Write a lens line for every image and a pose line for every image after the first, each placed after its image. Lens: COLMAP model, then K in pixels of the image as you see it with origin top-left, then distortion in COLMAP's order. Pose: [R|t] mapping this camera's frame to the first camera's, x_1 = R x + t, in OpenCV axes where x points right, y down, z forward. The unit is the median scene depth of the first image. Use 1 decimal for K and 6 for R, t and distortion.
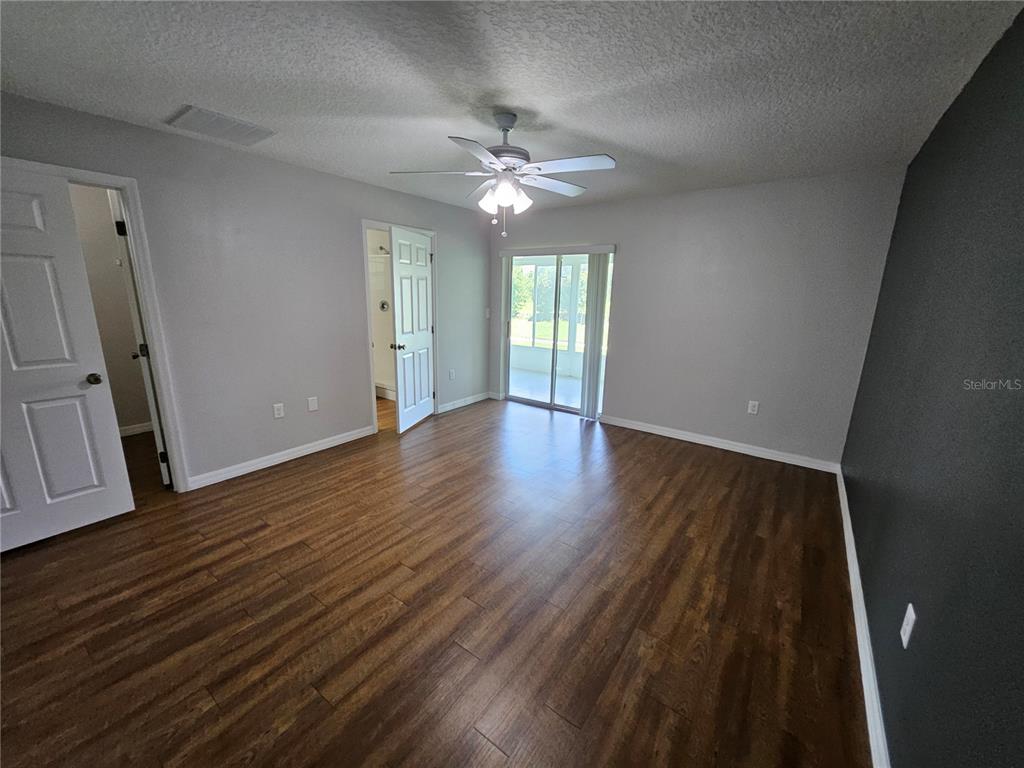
lens RADIAL K [[403.5, 0, 507.1], [0, 403.5, 385.0], [0, 0, 1]] dist [0.003934, 0.000409]
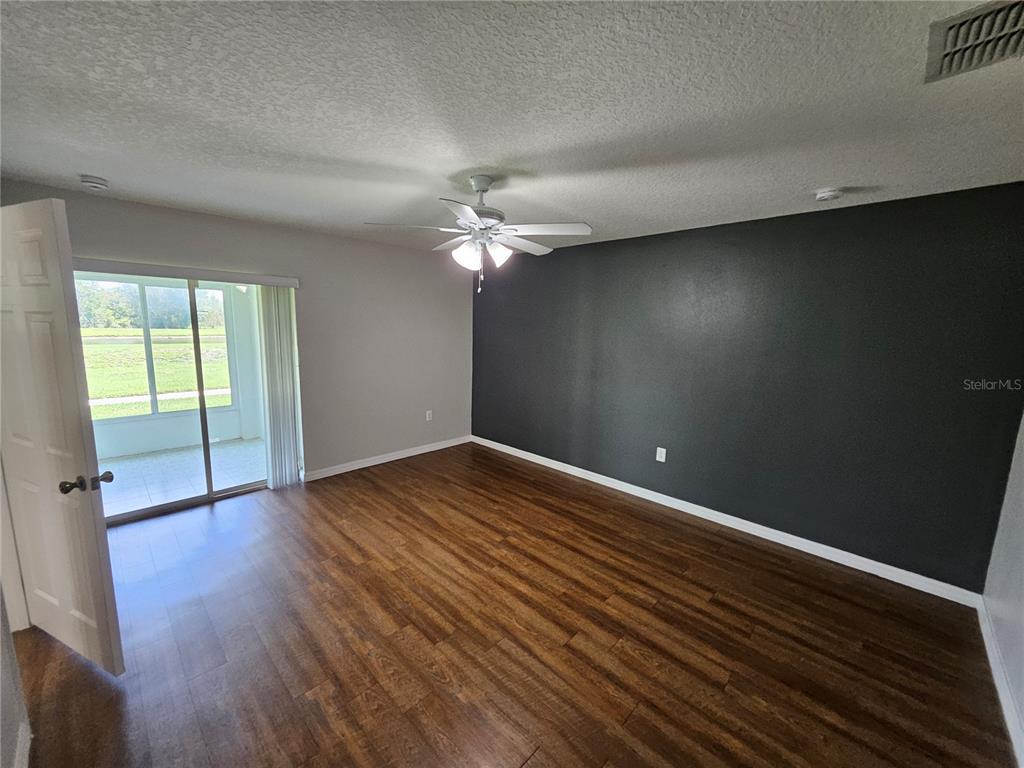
lens RADIAL K [[404.5, 0, 510.4], [0, 404.5, 386.7], [0, 0, 1]] dist [0.002296, -0.000286]
pose [[0.131899, -0.170717, 0.976452, -1.128406], [0.207084, 0.968068, 0.141279, -0.298607], [-0.969391, 0.183573, 0.163040, 0.897426]]
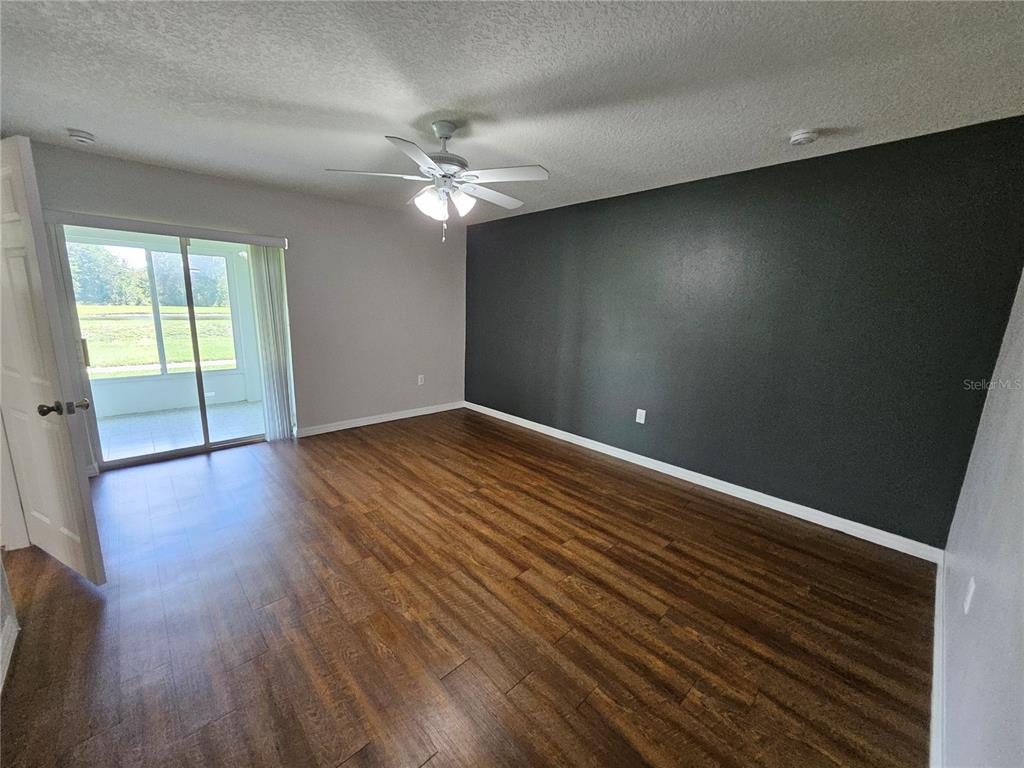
lens RADIAL K [[403.5, 0, 507.1], [0, 403.5, 385.0], [0, 0, 1]] dist [0.003934, 0.000409]
pose [[0.179626, -0.209564, 0.961154, -1.144697], [0.201213, 0.964216, 0.172628, -0.182207], [-0.962937, 0.162389, 0.215365, 0.763936]]
